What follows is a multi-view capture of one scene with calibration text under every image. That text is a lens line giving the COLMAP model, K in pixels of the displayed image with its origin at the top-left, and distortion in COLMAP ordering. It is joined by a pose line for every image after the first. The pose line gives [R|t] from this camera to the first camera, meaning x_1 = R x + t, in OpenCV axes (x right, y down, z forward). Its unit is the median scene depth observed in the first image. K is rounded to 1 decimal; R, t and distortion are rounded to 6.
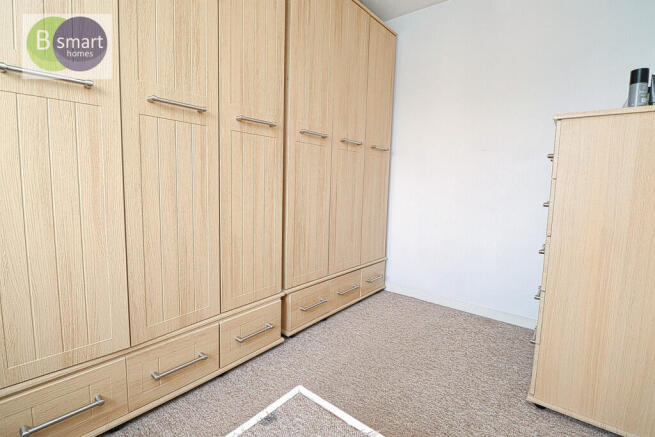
lens RADIAL K [[304.2, 0, 327.5], [0, 304.2, 218.5], [0, 0, 1]] dist [0.001469, 0.000197]
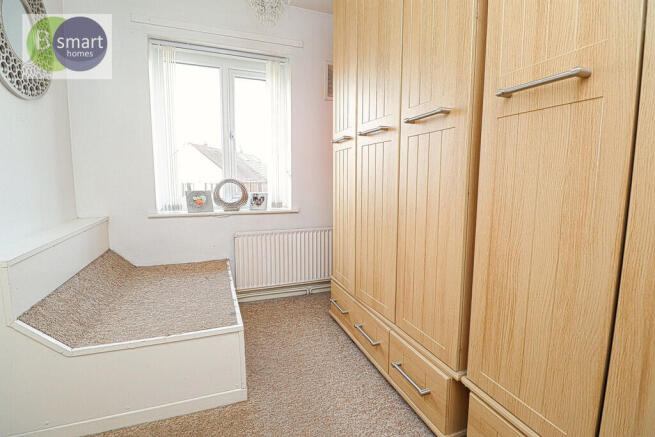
lens RADIAL K [[304.2, 0, 327.5], [0, 304.2, 218.5], [0, 0, 1]] dist [0.001469, 0.000197]
pose [[-0.494469, 0.087087, -0.864821, 0.564049], [-0.120616, 0.978467, 0.167495, -0.159945], [0.860786, 0.187132, -0.473318, 1.163957]]
